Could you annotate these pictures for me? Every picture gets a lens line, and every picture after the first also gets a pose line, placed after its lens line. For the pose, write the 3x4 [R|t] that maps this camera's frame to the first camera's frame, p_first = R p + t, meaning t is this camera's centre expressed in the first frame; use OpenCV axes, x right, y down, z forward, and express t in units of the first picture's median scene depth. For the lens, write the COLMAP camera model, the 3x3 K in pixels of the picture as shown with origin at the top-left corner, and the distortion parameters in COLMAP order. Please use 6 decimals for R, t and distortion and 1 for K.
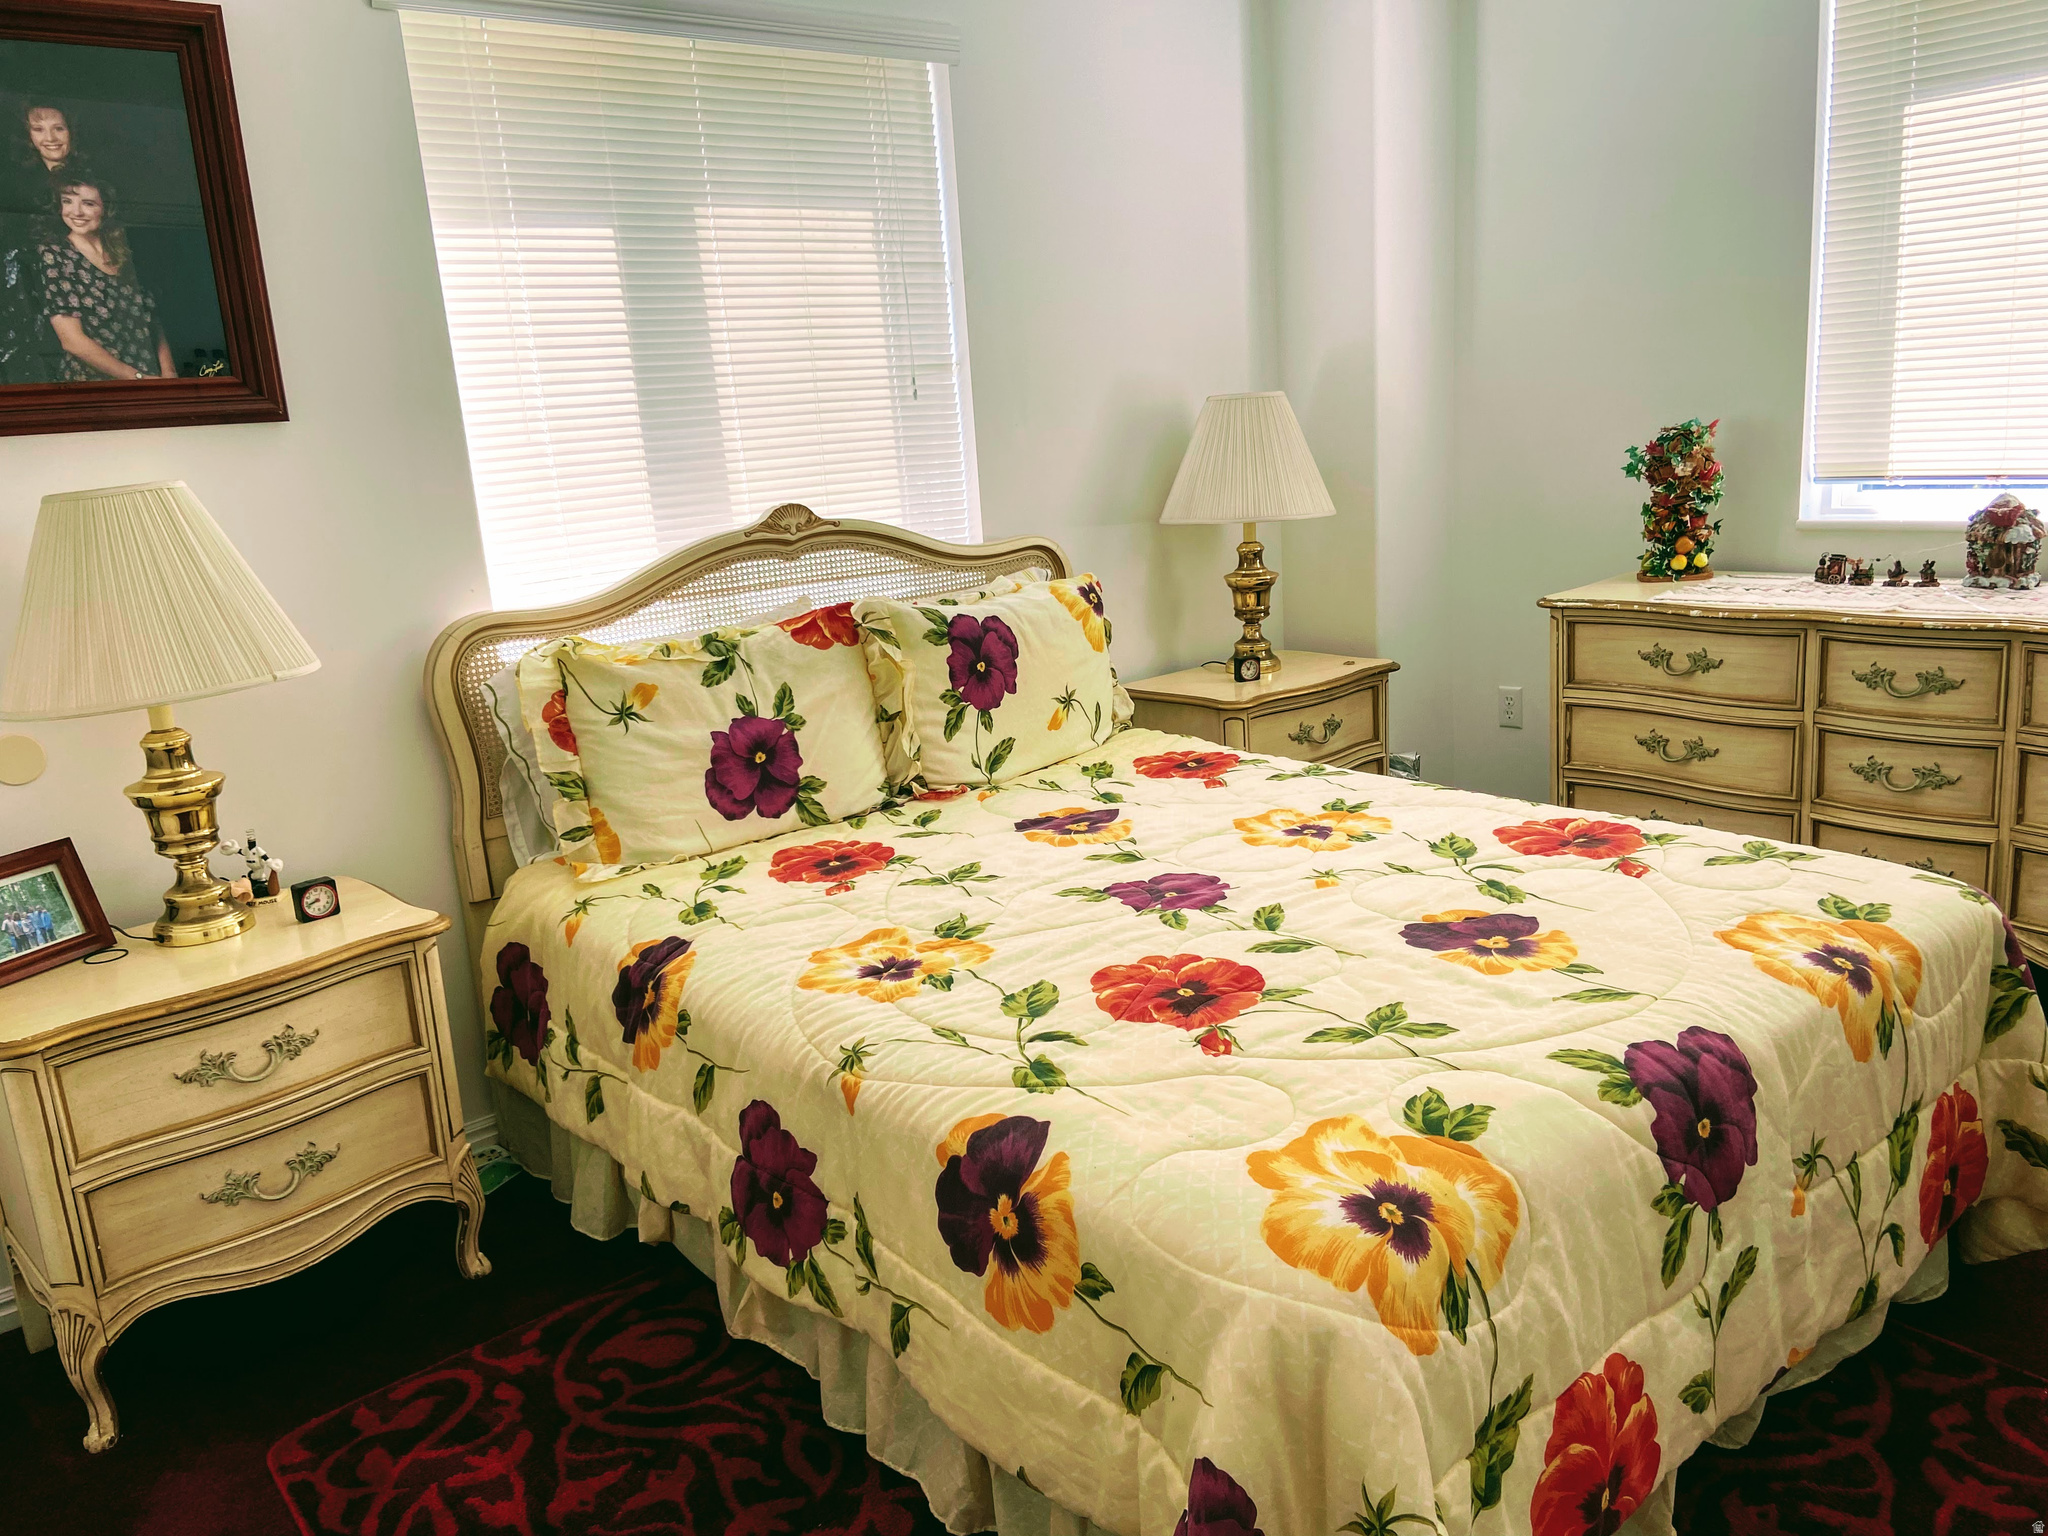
lens RADIAL K [[1562.6, 0, 1012.9], [0, 1562.6, 778.4], [0, 0, 1]] dist [0.071398, -0.065890]
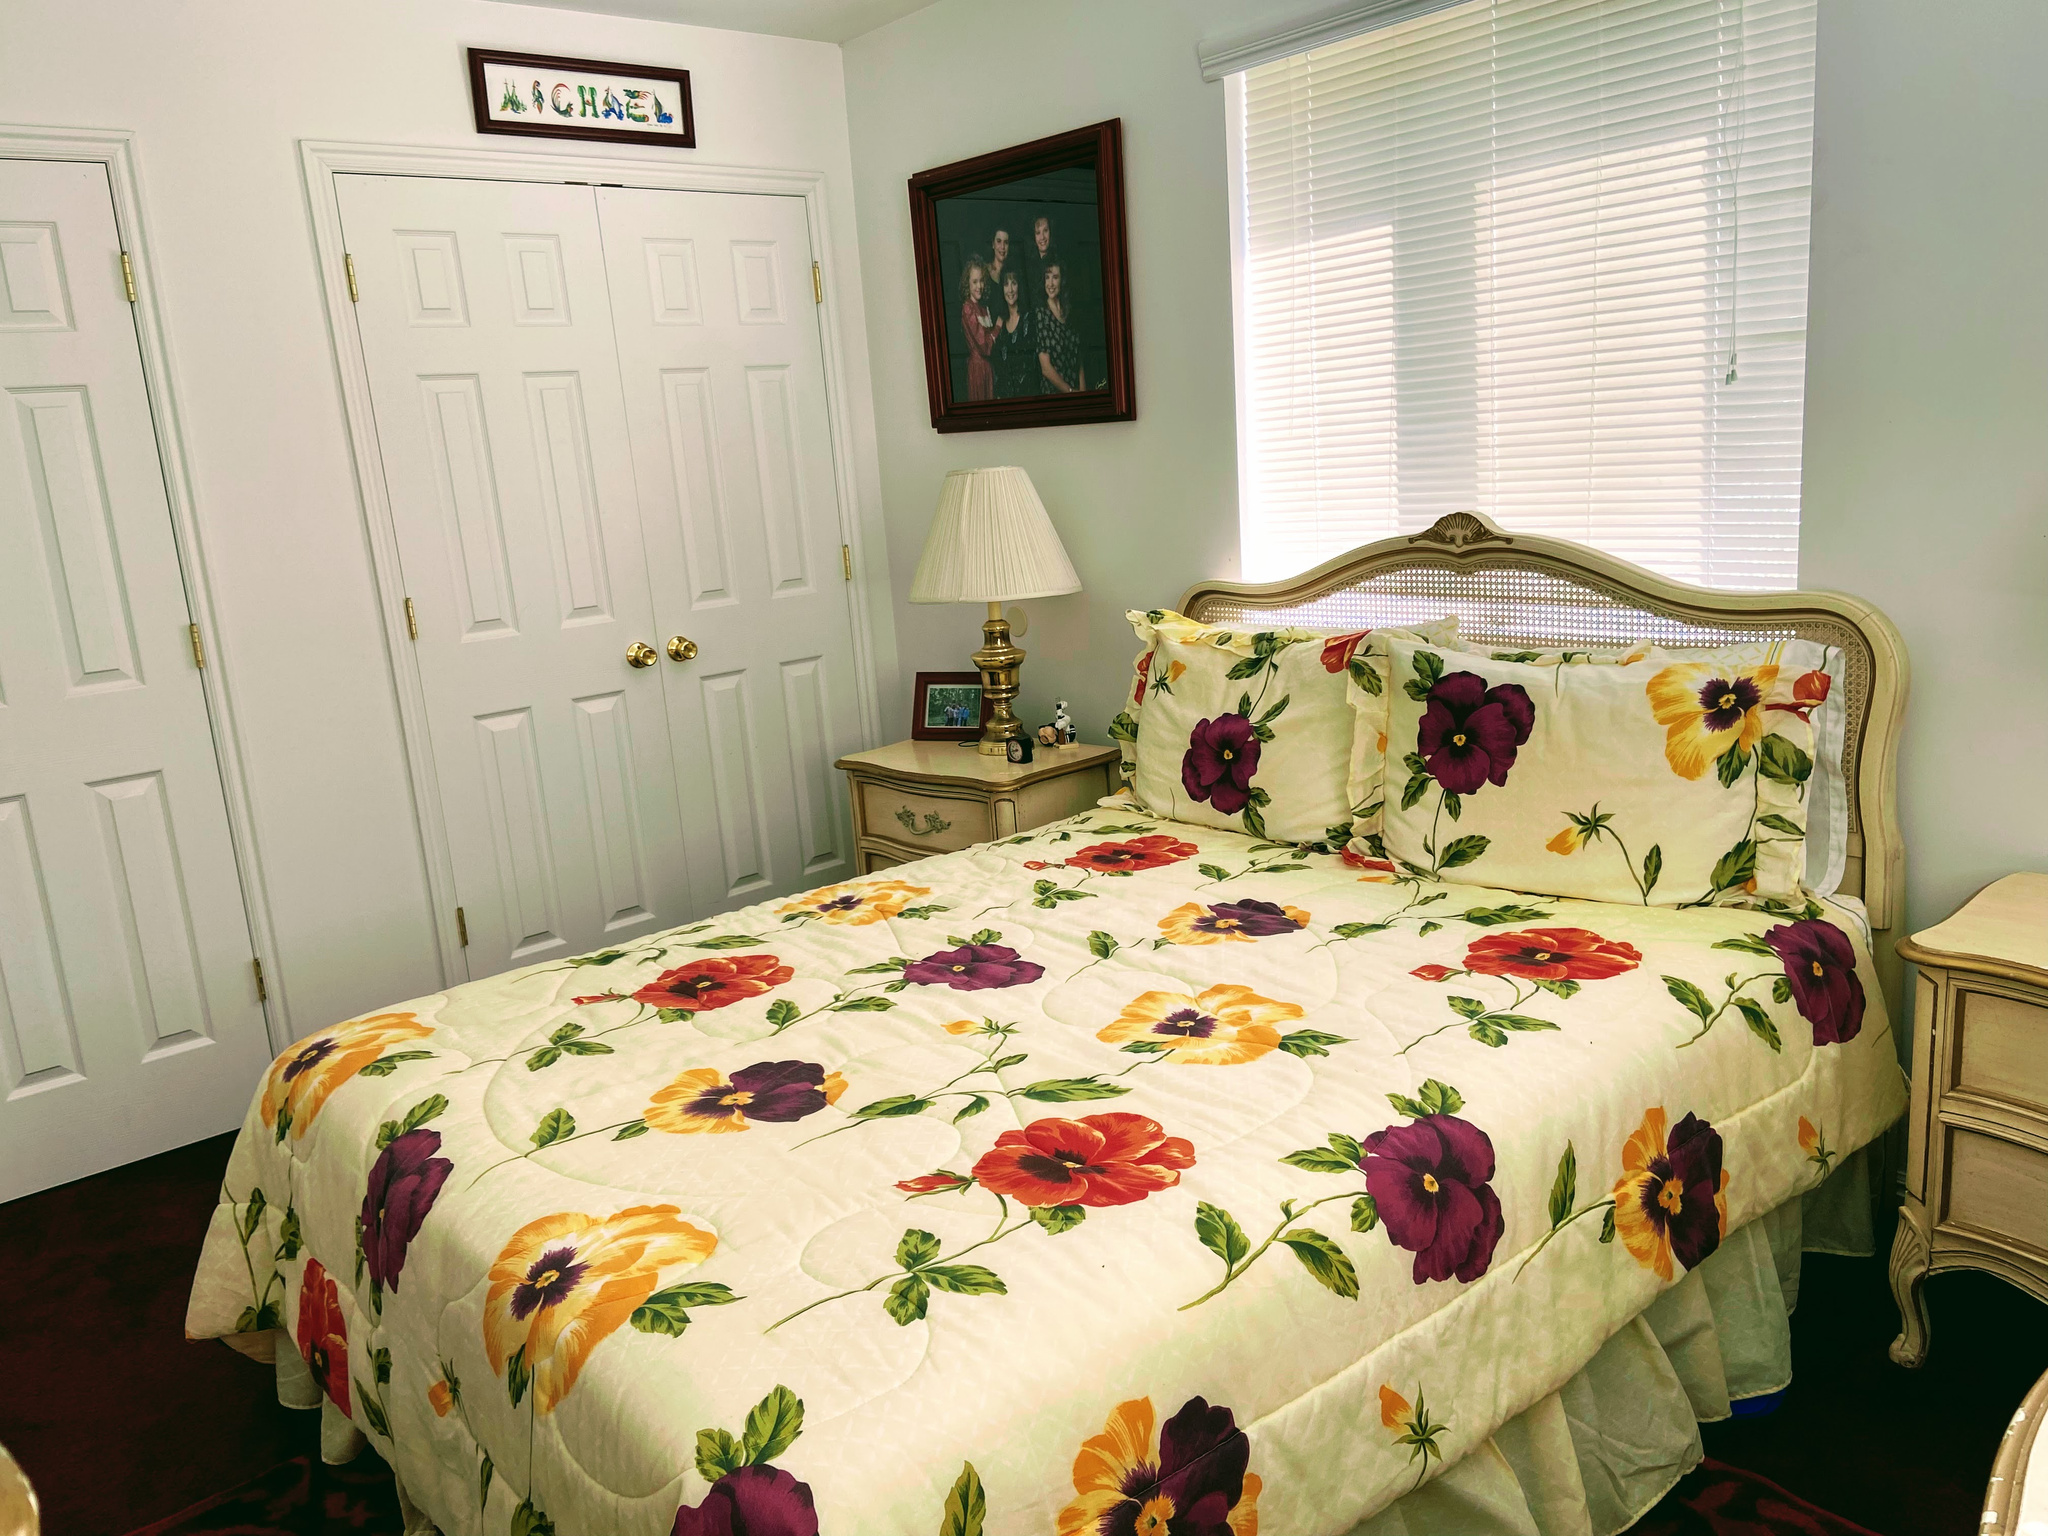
lens RADIAL K [[1562.6, 0, 1004.6], [0, 1562.6, 770.1], [0, 0, 1]] dist [0.071398, -0.065890]
pose [[-0.000920, 0.281941, -0.959431, 0.871053], [-0.155295, 0.947752, 0.278658, -0.279674], [0.987868, 0.149251, 0.042913, 0.821582]]
